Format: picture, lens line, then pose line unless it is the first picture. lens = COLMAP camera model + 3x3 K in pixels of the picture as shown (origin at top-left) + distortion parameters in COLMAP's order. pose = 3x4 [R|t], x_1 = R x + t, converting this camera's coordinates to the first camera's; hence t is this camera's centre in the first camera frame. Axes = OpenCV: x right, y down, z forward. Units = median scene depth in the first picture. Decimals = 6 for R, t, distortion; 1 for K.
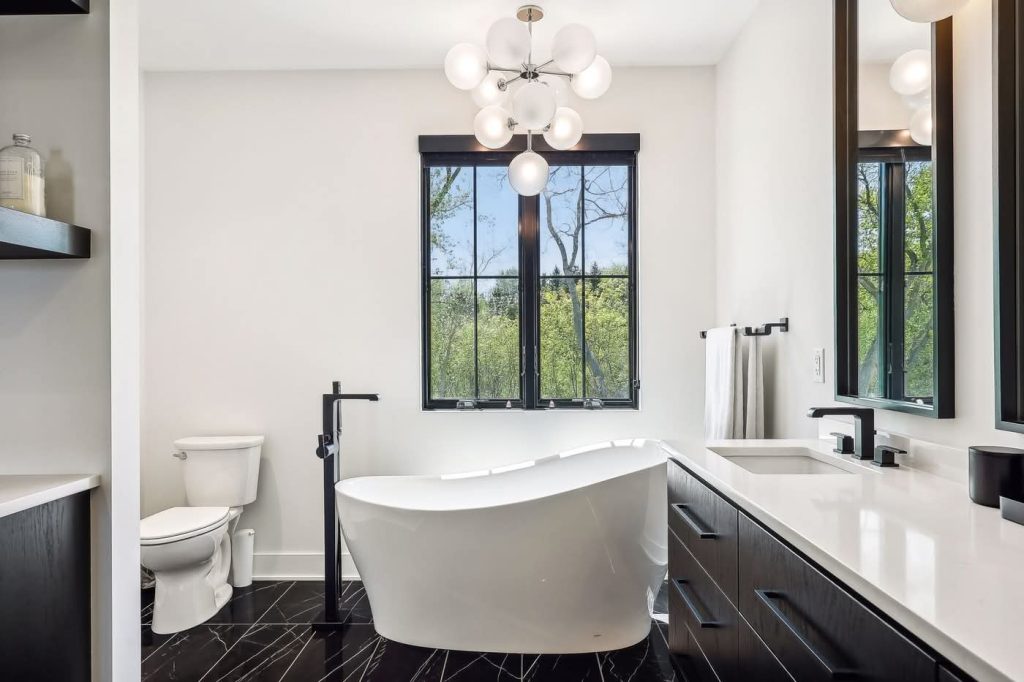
lens RADIAL K [[619.2, 0, 515.9], [0, 619.2, 344.4], [0, 0, 1]] dist [0.023253, 0.000894]
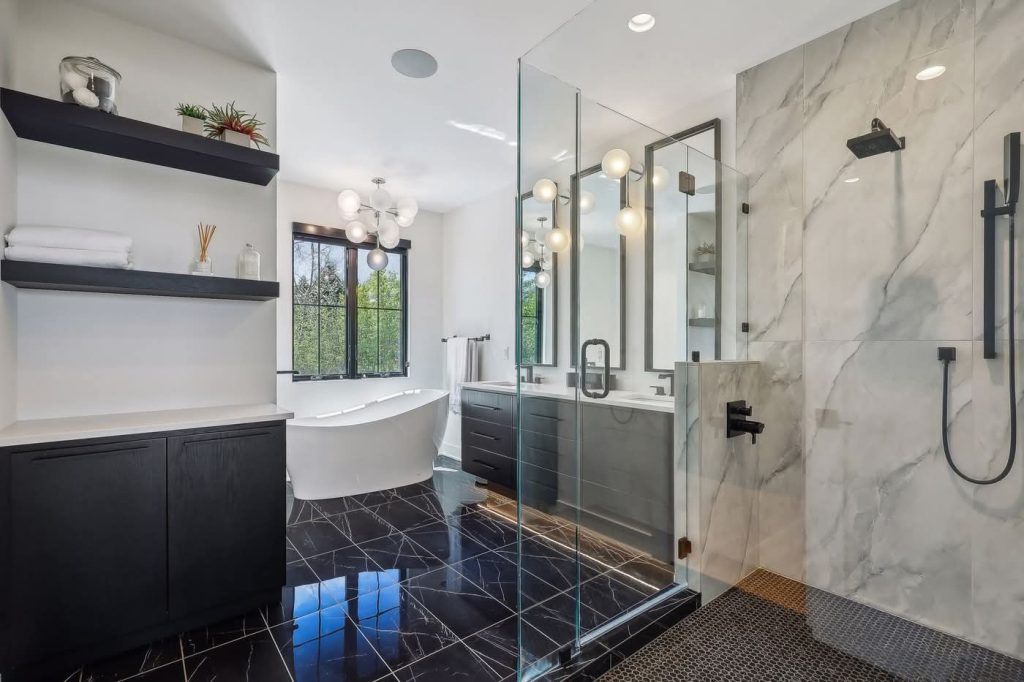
lens RADIAL K [[453.0, 0, 513.4], [0, 453.0, 342.1], [0, 0, 1]] dist [-0.003499, -0.000188]
pose [[0.770002, 0.012759, 0.637914, -0.509898], [-0.009690, 0.999919, -0.008303, 0.002318], [-0.637968, 0.000212, 0.770062, -0.365449]]
